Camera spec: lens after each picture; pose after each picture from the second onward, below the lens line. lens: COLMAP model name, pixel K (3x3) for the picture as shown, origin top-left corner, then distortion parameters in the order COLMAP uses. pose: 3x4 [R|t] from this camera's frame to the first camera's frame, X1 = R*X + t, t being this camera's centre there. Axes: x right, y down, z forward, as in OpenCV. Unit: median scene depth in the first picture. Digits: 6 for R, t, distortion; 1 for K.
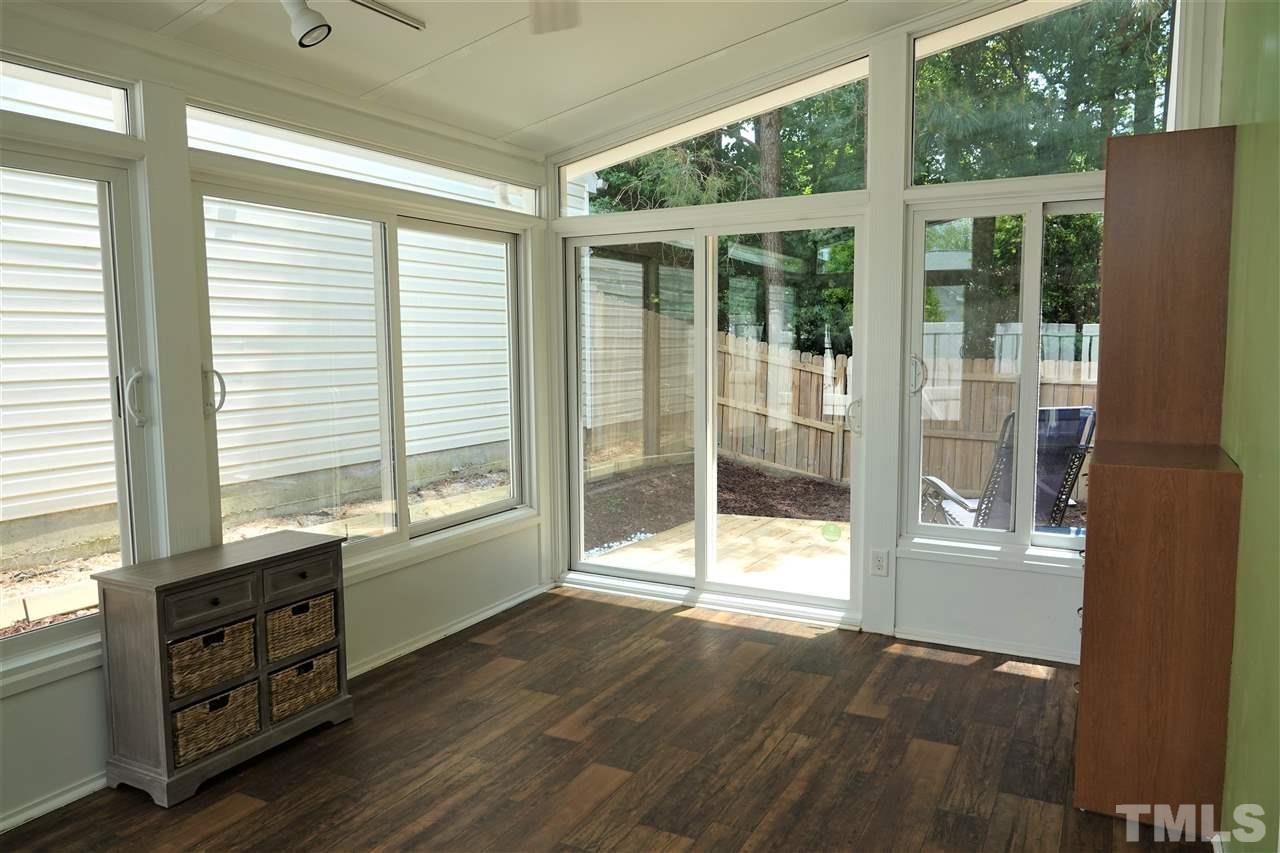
lens RADIAL K [[882.8, 0, 640.0], [0, 882.8, 426.5], [0, 0, 1]] dist [-0.000371, 0.002050]
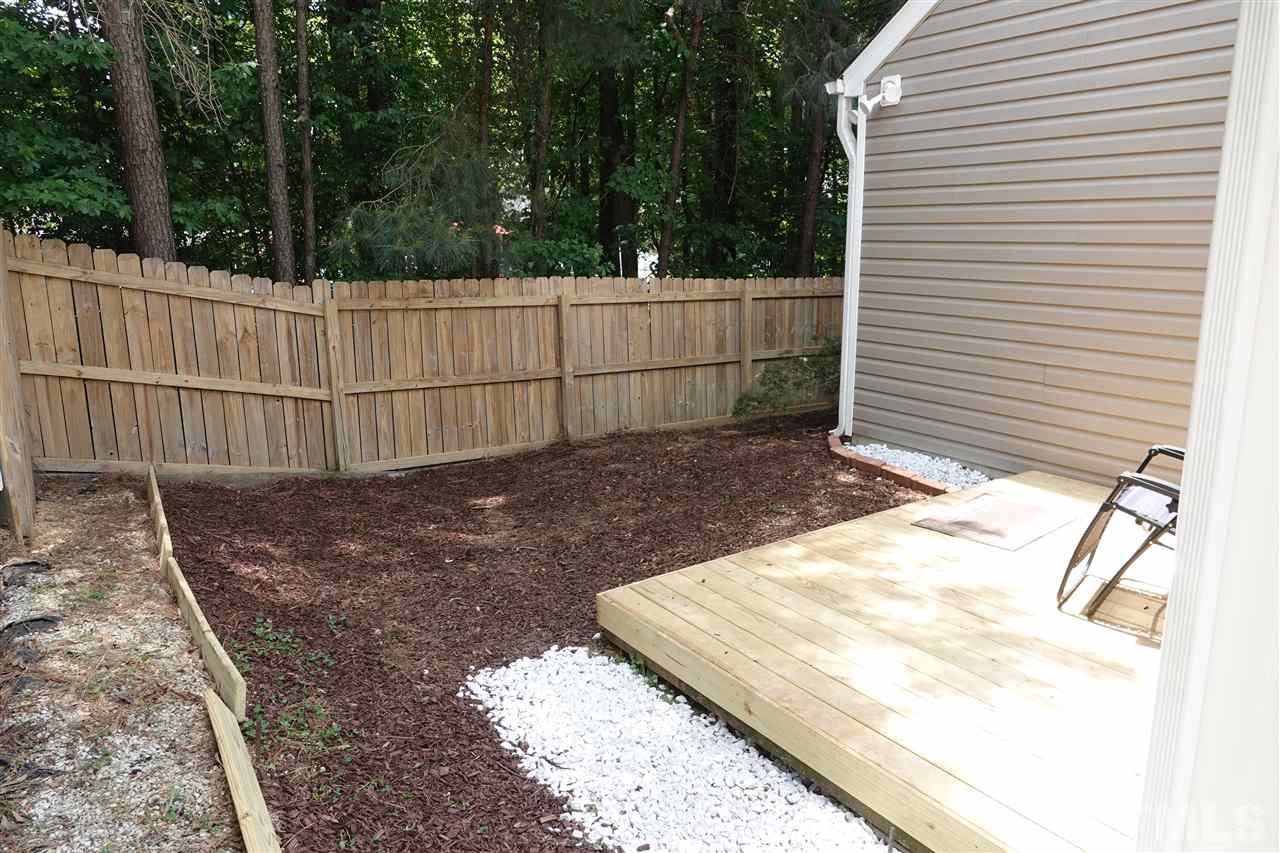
lens RADIAL K [[882.8, 0, 640.0], [0, 882.8, 426.5], [0, 0, 1]] dist [-0.000371, 0.002050]
pose [[0.457581, -0.189731, 0.868690, -0.243367], [0.086114, 0.981833, 0.169082, -0.063976], [-0.884988, -0.002562, 0.465606, 0.482249]]
